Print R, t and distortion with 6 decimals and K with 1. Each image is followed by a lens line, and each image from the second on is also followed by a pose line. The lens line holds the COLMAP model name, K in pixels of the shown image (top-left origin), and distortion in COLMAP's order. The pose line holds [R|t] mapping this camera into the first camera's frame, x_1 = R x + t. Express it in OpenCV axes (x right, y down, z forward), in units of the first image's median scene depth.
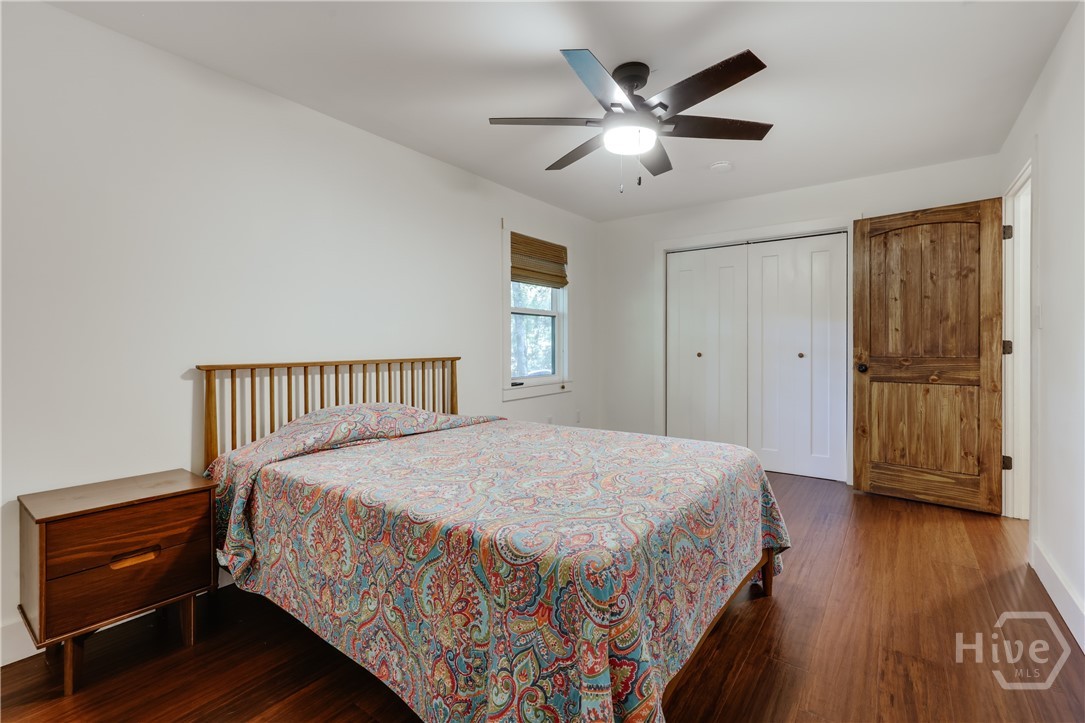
lens RADIAL K [[491.9, 0, 540.0], [0, 491.9, 348.7], [0, 0, 1]] dist [0.008870, -0.000097]
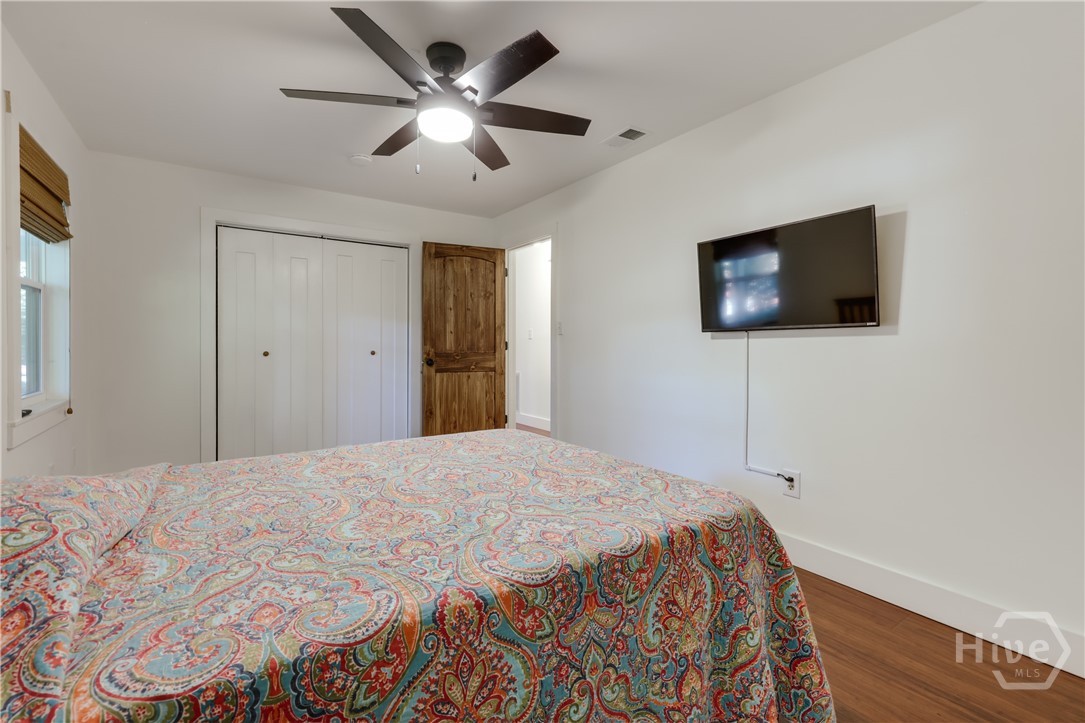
lens RADIAL K [[491.9, 0, 540.0], [0, 491.9, 348.7], [0, 0, 1]] dist [0.008870, -0.000097]
pose [[0.312396, -0.005098, 0.949938, -0.497824], [0.003662, 0.999985, 0.004162, 0.000928], [-0.949945, 0.002178, 0.312410, 0.405756]]
